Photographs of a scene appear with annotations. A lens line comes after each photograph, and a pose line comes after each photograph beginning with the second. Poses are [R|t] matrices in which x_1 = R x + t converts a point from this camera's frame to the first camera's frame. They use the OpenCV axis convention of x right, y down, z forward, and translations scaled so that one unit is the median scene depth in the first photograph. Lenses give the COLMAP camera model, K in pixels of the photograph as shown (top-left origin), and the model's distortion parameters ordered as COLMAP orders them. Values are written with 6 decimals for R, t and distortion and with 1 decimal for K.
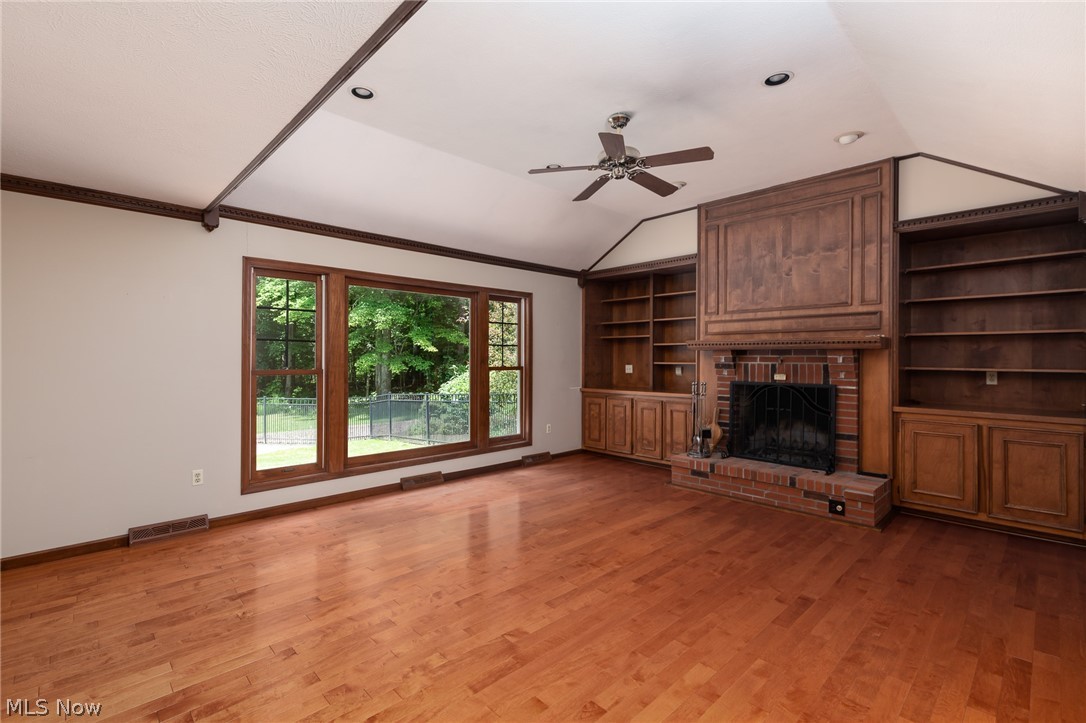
lens RADIAL K [[483.1, 0, 540.5], [0, 483.1, 355.4], [0, 0, 1]] dist [-0.001505, -0.000332]
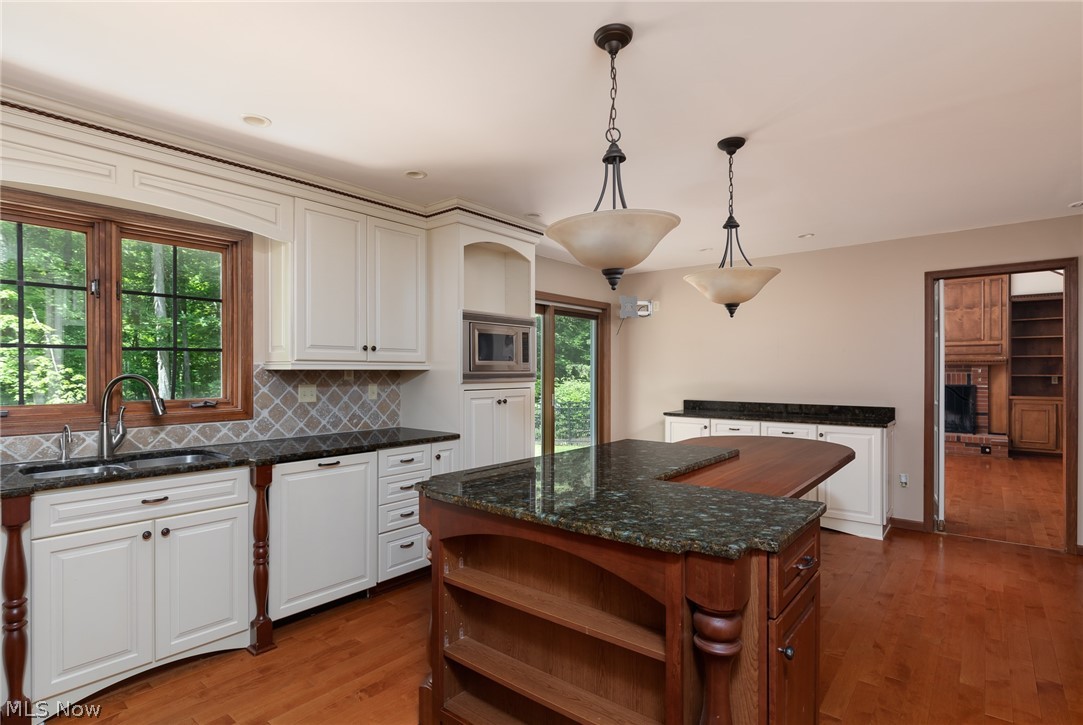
lens RADIAL K [[546.3, 0, 547.2], [0, 546.3, 370.0], [0, 0, 1]] dist [0.000281, -0.000171]
pose [[0.988460, 0.002063, 0.151468, -1.302262], [-0.002222, 0.999997, 0.000880, 0.008274], [-0.151466, -0.001206, 0.988462, -0.778773]]
